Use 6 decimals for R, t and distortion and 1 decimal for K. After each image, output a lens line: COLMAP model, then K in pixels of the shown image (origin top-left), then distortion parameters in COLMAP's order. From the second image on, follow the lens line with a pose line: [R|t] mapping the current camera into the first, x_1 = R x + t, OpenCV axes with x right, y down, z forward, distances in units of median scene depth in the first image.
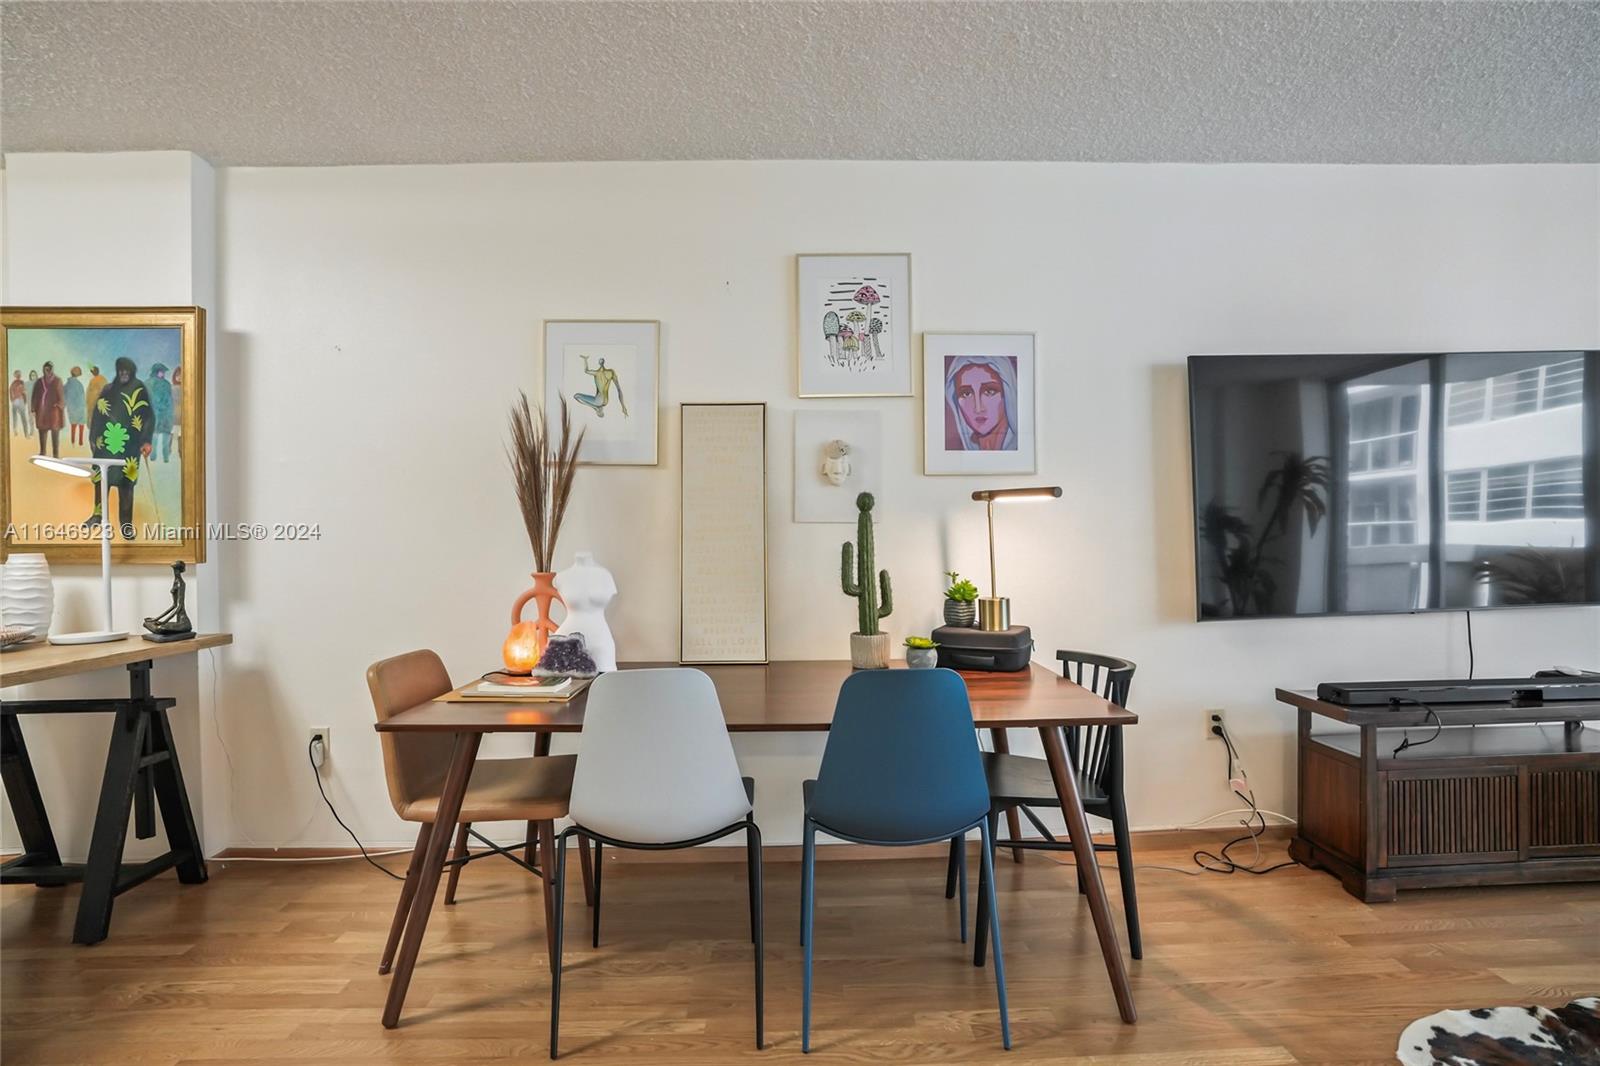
lens RADIAL K [[784.6, 0, 798.4], [0, 784.6, 546.8], [0, 0, 1]] dist [-0.067332, 0.032991]
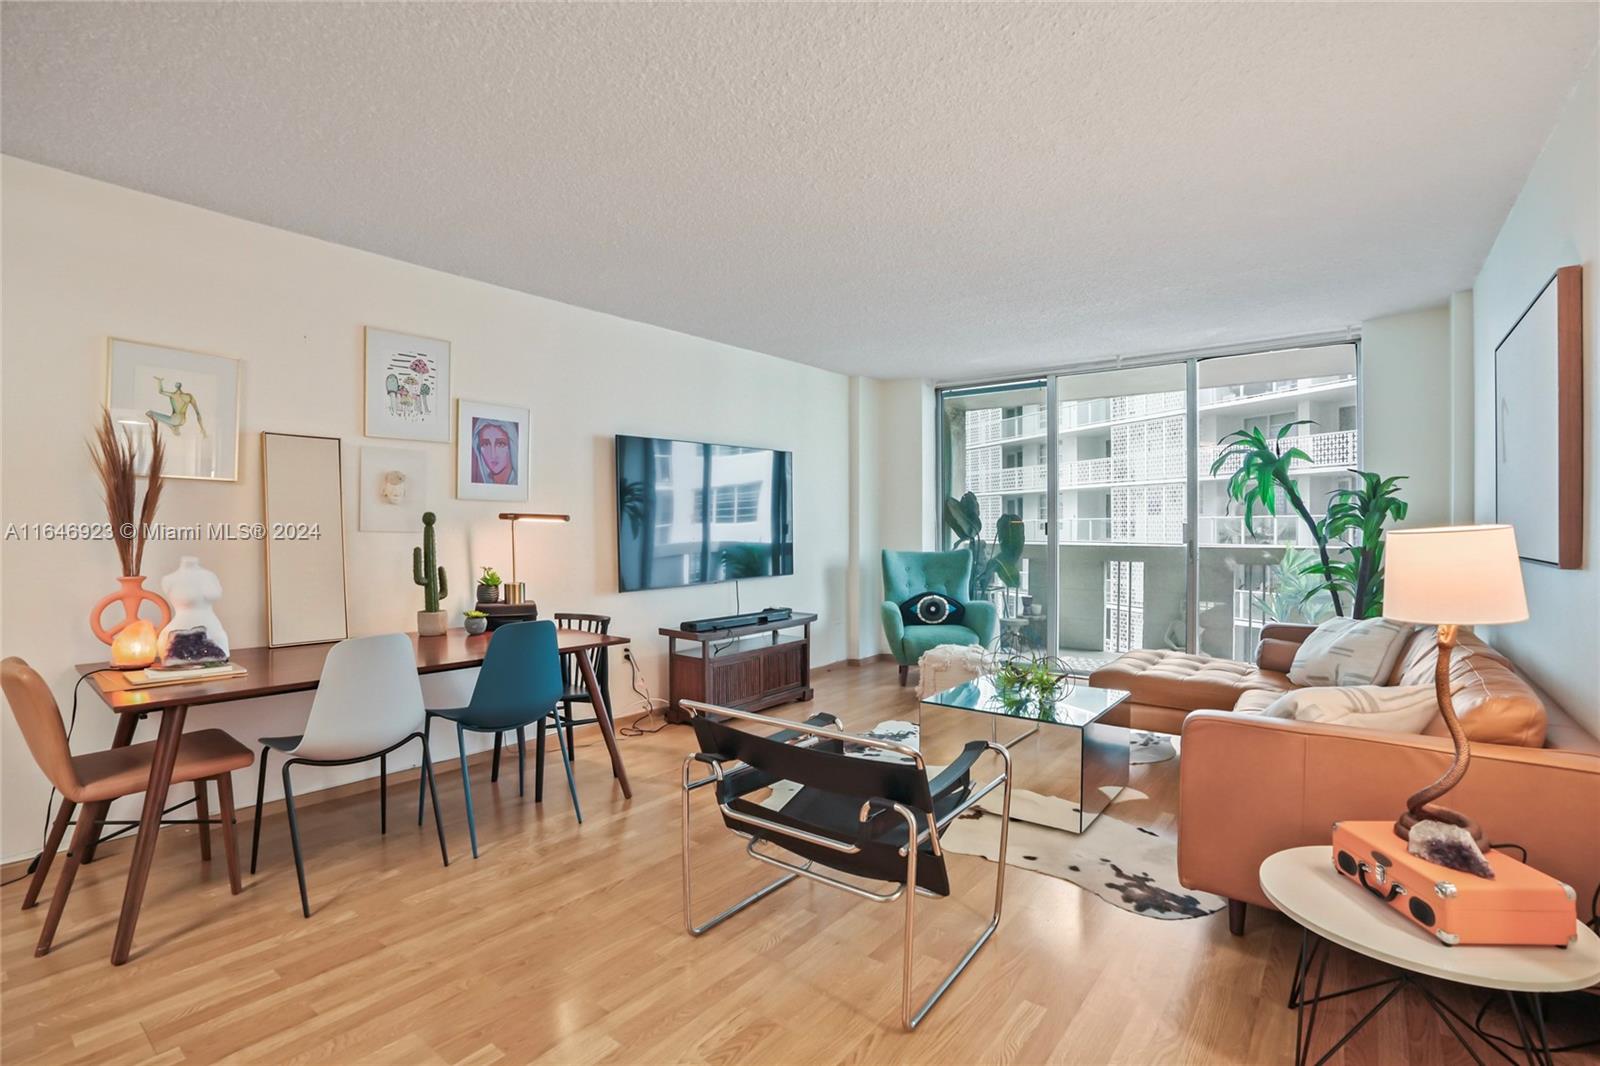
lens RADIAL K [[769.9, 0, 800.0], [0, 769.9, 533.0], [0, 0, 1]] dist [0.000139, 0.000076]
pose [[0.642252, 0.009242, 0.766438, -0.529357], [-0.005851, 0.999957, -0.007156, -0.024330], [-0.766471, 0.000112, 0.642279, -0.391732]]
